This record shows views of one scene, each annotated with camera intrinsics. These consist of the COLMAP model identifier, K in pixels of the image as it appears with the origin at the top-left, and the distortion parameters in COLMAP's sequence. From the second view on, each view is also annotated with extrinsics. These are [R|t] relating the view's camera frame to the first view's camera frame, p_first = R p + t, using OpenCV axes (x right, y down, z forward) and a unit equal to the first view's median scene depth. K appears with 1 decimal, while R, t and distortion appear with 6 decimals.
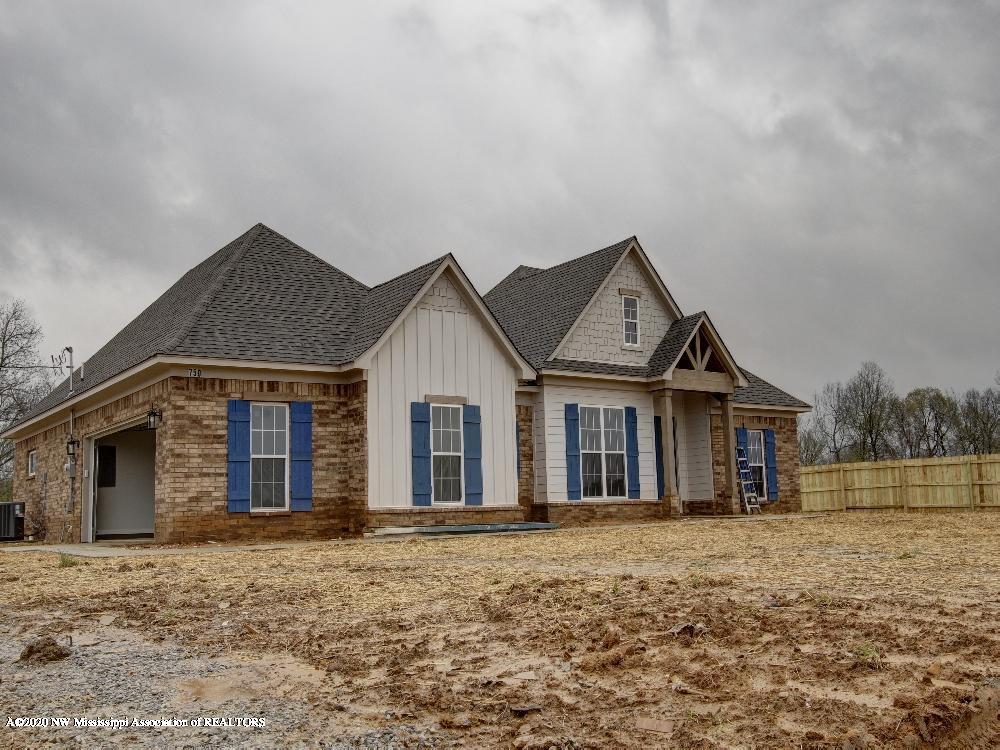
lens RADIAL K [[989.0, 0, 500.0], [0, 989.0, 375.0], [0, 0, 1]] dist [0.000560, 0.002052]
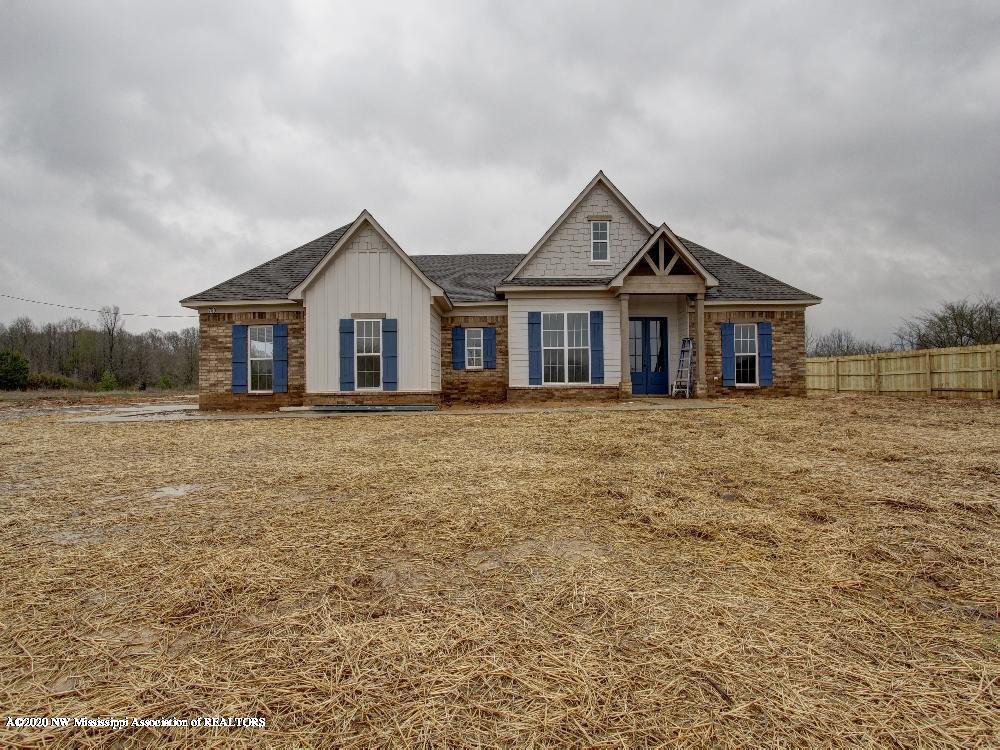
lens RADIAL K [[460.4, 0, 500.0], [0, 460.4, 375.0], [0, 0, 1]] dist [-0.013250, 0.001720]
pose [[0.803766, 0.009306, -0.594873, 0.400750], [0.072995, 0.990781, 0.114128, 0.038939], [0.590451, -0.135155, 0.795676, 0.477218]]
